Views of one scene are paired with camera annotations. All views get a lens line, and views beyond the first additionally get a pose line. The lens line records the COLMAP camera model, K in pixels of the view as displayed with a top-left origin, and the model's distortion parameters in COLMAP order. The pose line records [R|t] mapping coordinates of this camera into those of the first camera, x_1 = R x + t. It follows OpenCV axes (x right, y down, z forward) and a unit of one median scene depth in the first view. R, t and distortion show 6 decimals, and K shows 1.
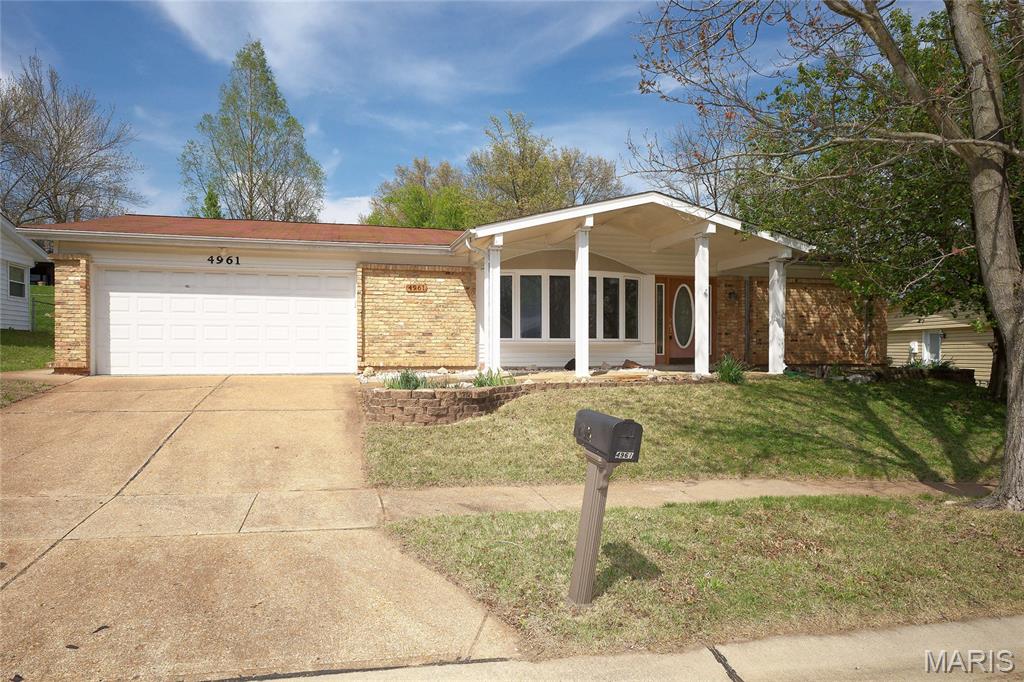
lens RADIAL K [[632.2, 0, 509.5], [0, 632.2, 368.4], [0, 0, 1]] dist [0.002095, 0.001493]
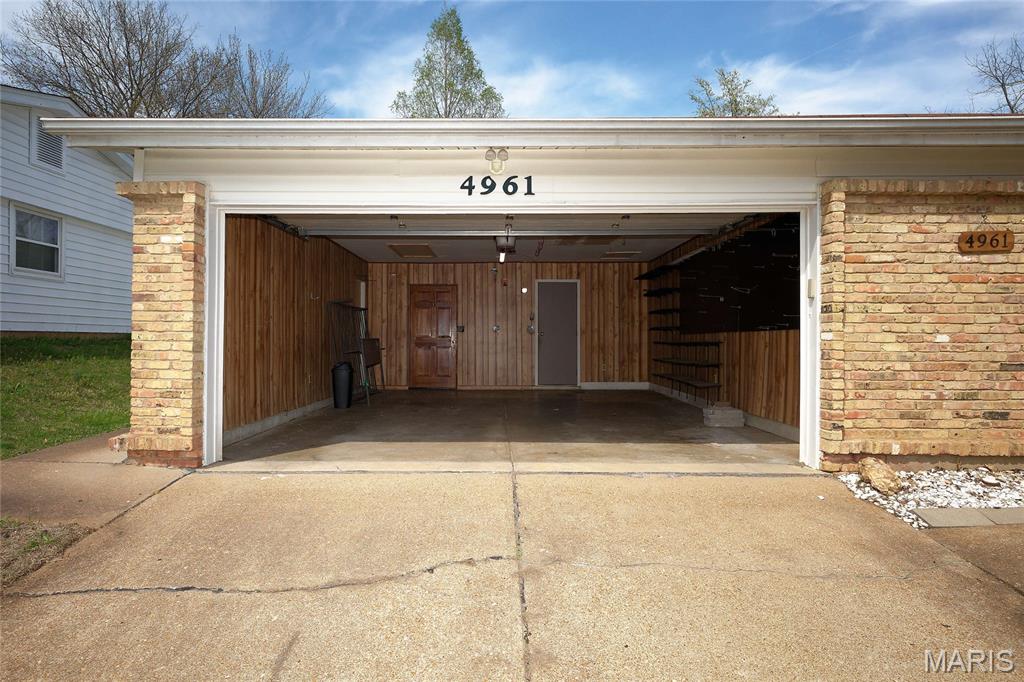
lens RADIAL K [[585.4, 0, 512.0], [0, 585.4, 341.0], [0, 0, 1]] dist [0.000917, 0.000536]
pose [[0.972005, 0.001174, -0.234959, -0.353831], [-0.006577, 0.999732, -0.022215, -0.063092], [0.234870, 0.023138, 0.971751, 0.638375]]
